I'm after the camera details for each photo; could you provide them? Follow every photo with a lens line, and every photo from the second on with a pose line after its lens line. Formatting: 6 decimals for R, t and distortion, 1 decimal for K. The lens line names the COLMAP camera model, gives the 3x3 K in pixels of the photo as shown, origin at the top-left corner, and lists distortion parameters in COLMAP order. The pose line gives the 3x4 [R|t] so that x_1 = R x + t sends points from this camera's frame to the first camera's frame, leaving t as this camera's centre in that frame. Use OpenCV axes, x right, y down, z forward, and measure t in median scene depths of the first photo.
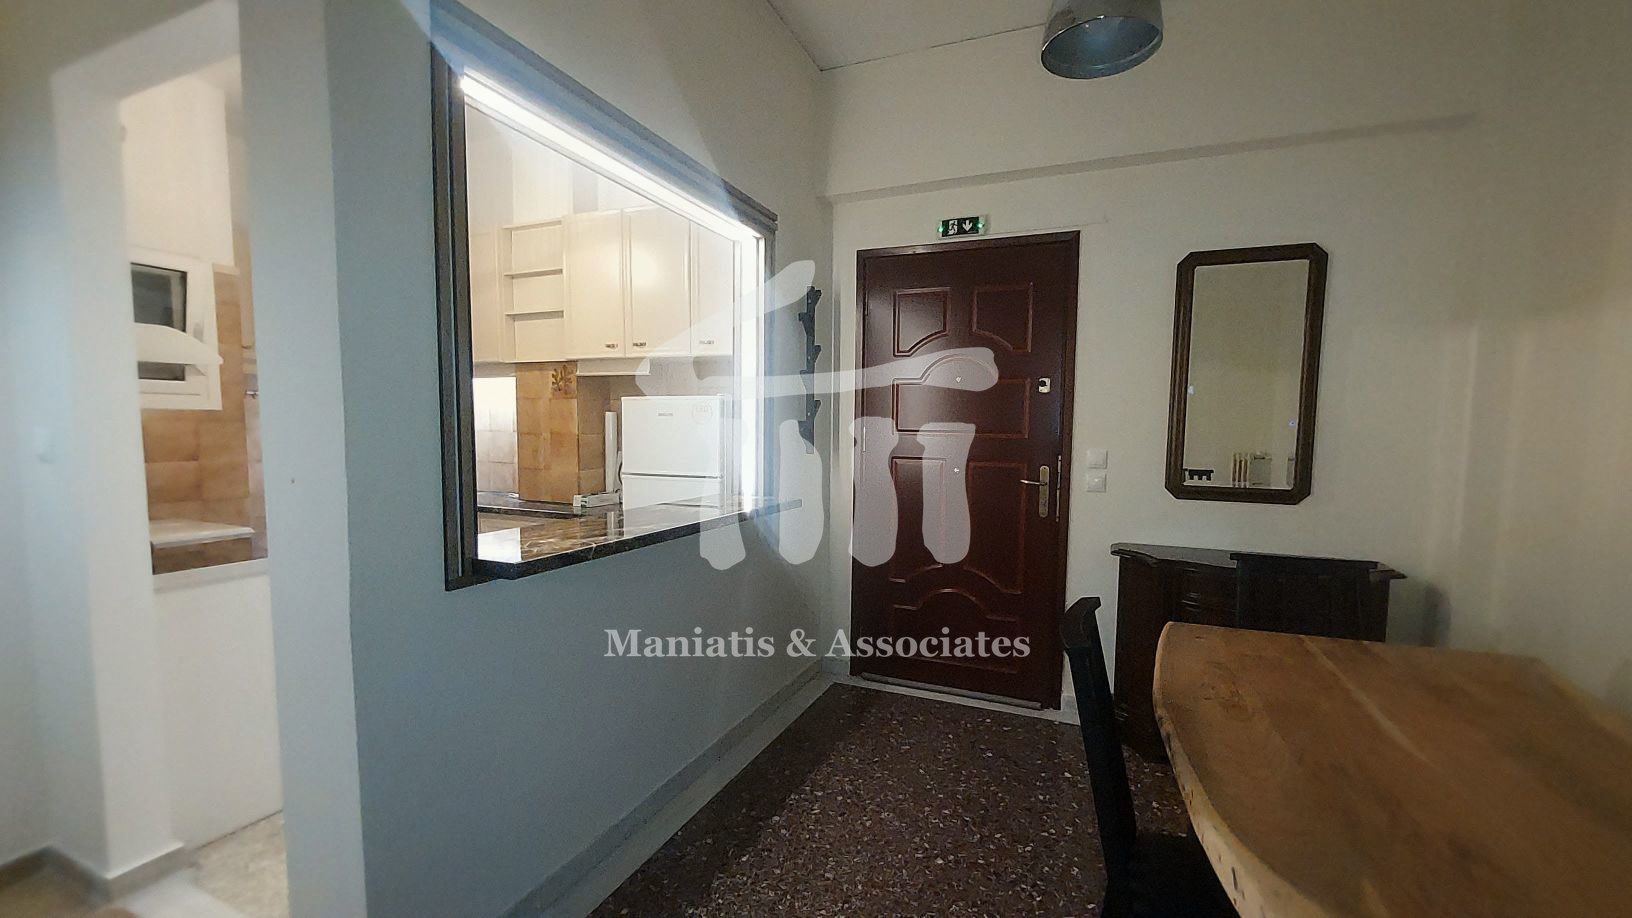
lens RADIAL K [[650.1, 0, 844.5], [0, 650.1, 476.9], [0, 0, 1]] dist [0.006465, 0.000065]
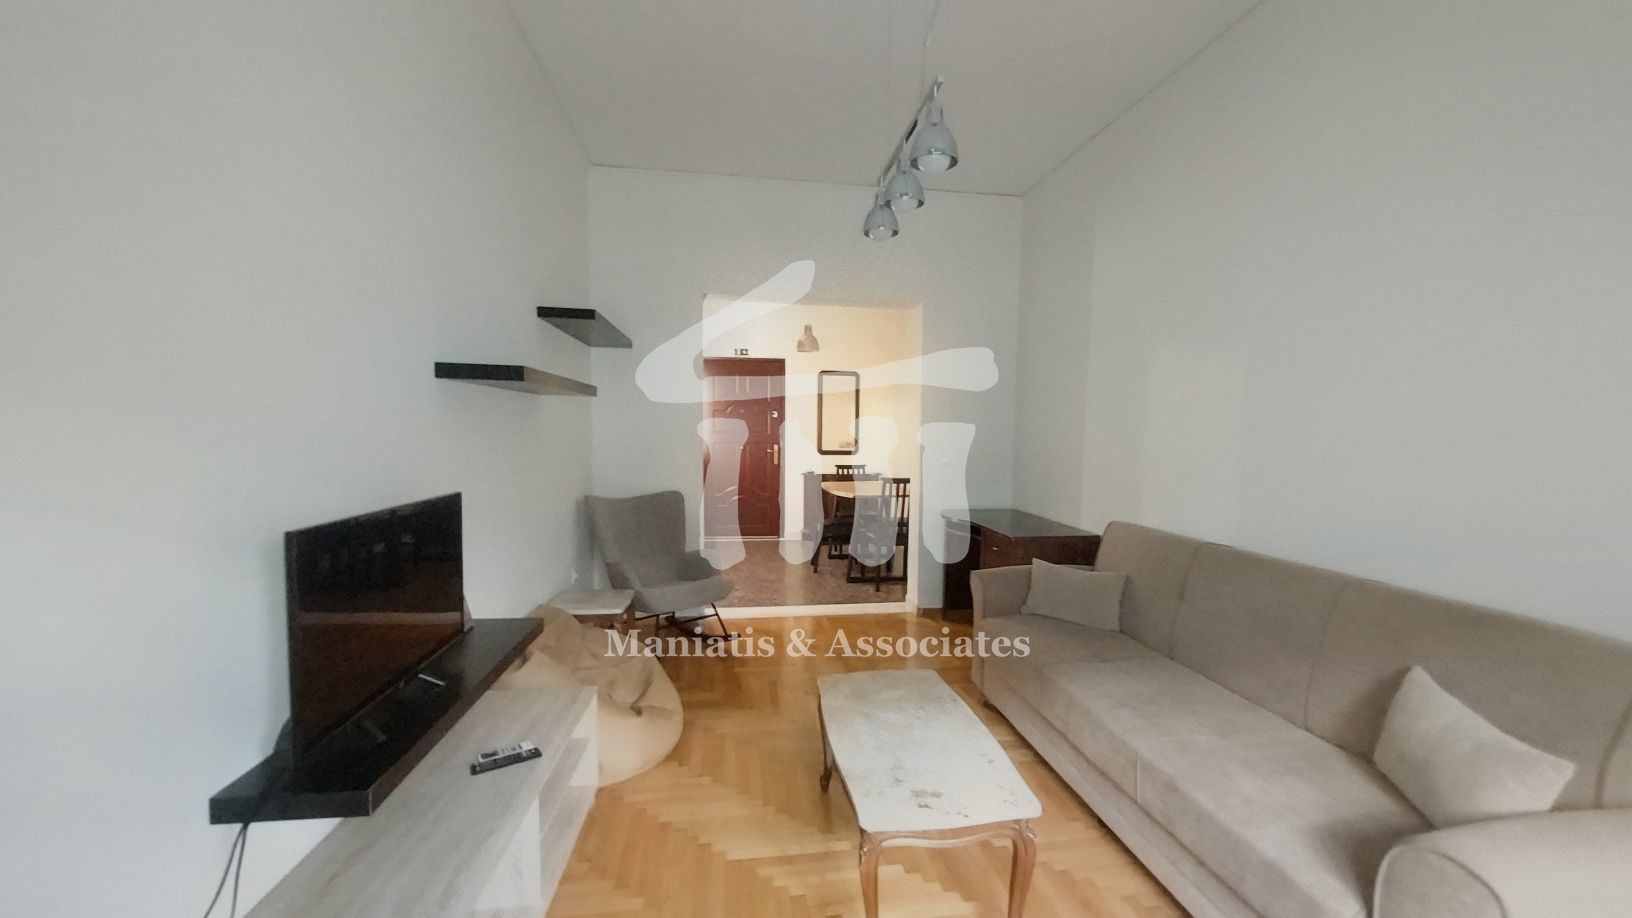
lens RADIAL K [[650.1, 0, 842.1], [0, 650.1, 473.0], [0, 0, 1]] dist [0.006465, 0.000065]
pose [[0.860530, -0.040576, 0.507781, -0.793169], [0.043145, 0.999046, 0.006714, 0.089399], [-0.507569, 0.016130, 0.861460, -1.383687]]
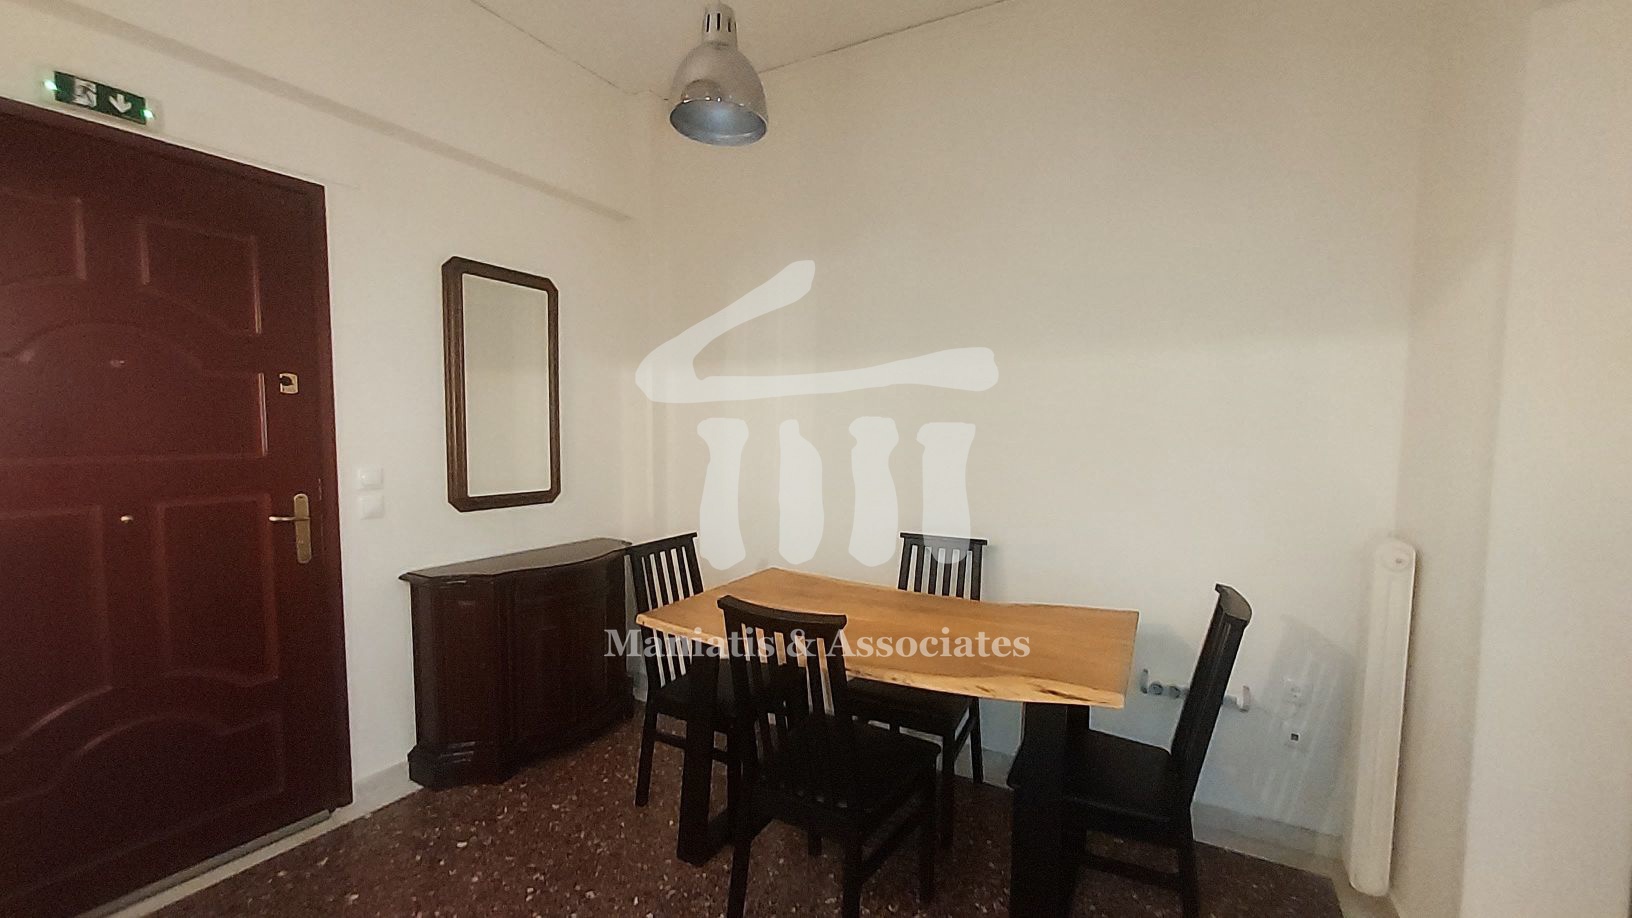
lens RADIAL K [[649.9, 0, 841.5], [0, 649.9, 483.0], [0, 0, 1]] dist [-0.013756, -0.000618]
pose [[0.118225, -0.091128, 0.988797, -0.330920], [0.077523, 0.993588, 0.082300, -0.041187], [-0.989956, 0.066924, 0.124532, 0.303172]]
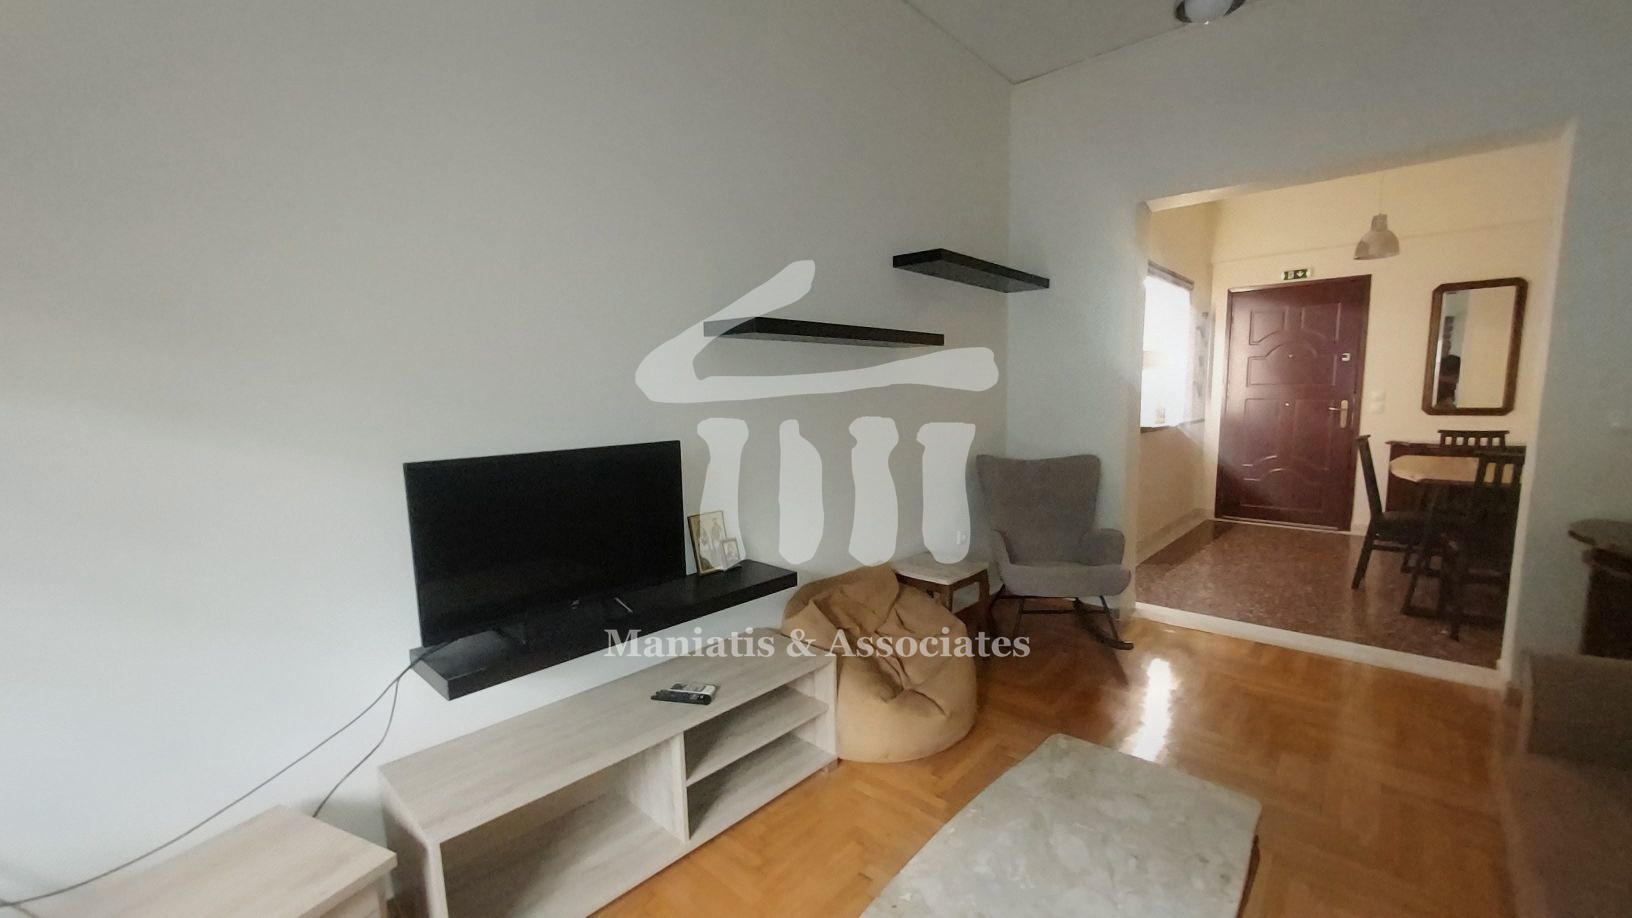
lens RADIAL K [[650.1, 0, 845.8], [0, 650.1, 473.0], [0, 0, 1]] dist [0.006465, 0.000065]
pose [[0.943848, 0.011333, -0.330186, -0.421731], [0.004096, 0.998933, 0.045994, 0.099027], [0.330355, -0.044764, 0.942795, -1.242257]]
